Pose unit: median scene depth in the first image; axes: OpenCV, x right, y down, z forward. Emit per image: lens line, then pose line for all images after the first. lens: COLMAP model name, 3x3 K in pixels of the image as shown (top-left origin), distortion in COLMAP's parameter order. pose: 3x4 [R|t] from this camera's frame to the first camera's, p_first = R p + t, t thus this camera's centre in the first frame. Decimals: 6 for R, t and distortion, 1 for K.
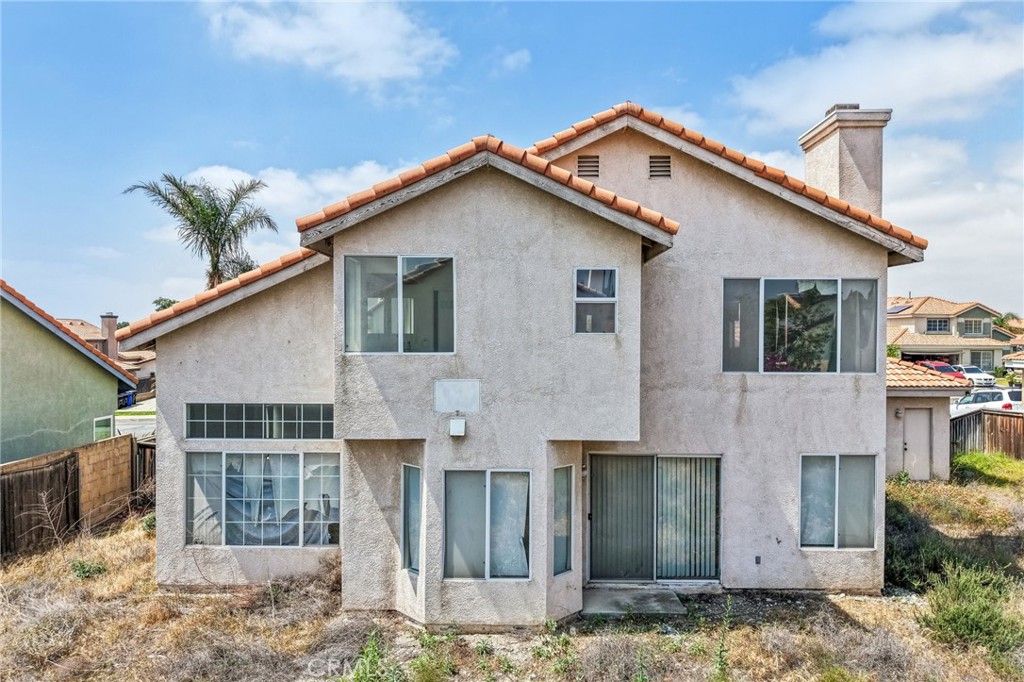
lens RADIAL K [[682.6, 0, 513.1], [0, 682.6, 347.9], [0, 0, 1]] dist [0.059720, -0.080185]
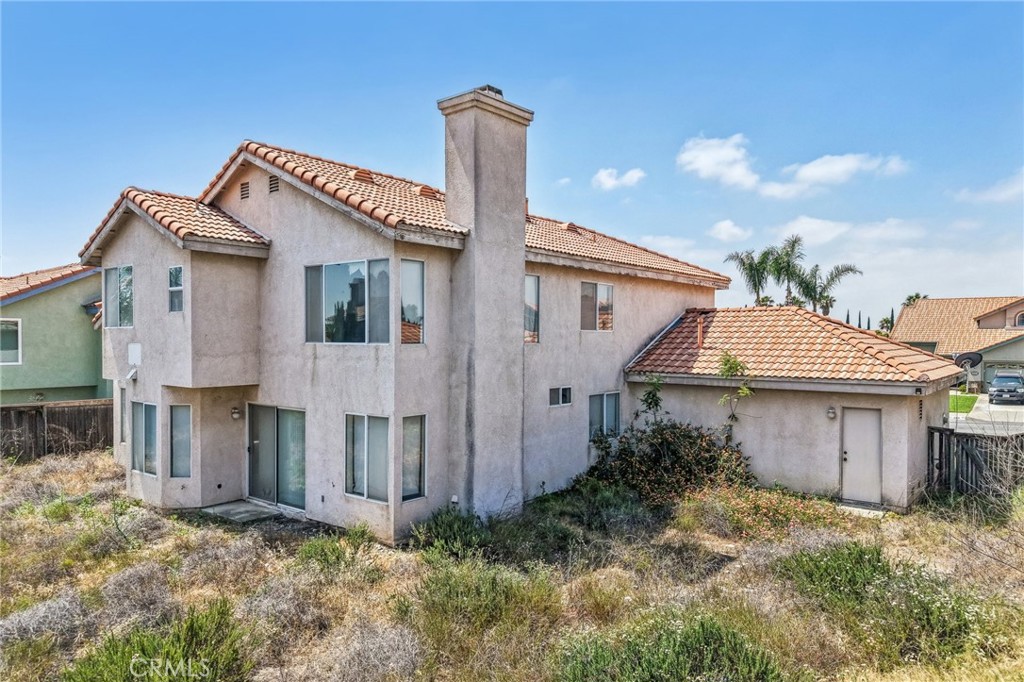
lens RADIAL K [[682.6, 0, 513.1], [0, 682.6, 347.9], [0, 0, 1]] dist [0.059720, -0.080185]
pose [[0.773716, 0.005777, -0.633507, 1.380137], [-0.008477, 0.999963, -0.001234, 0.043587], [0.633476, 0.006325, 0.773736, 0.281535]]
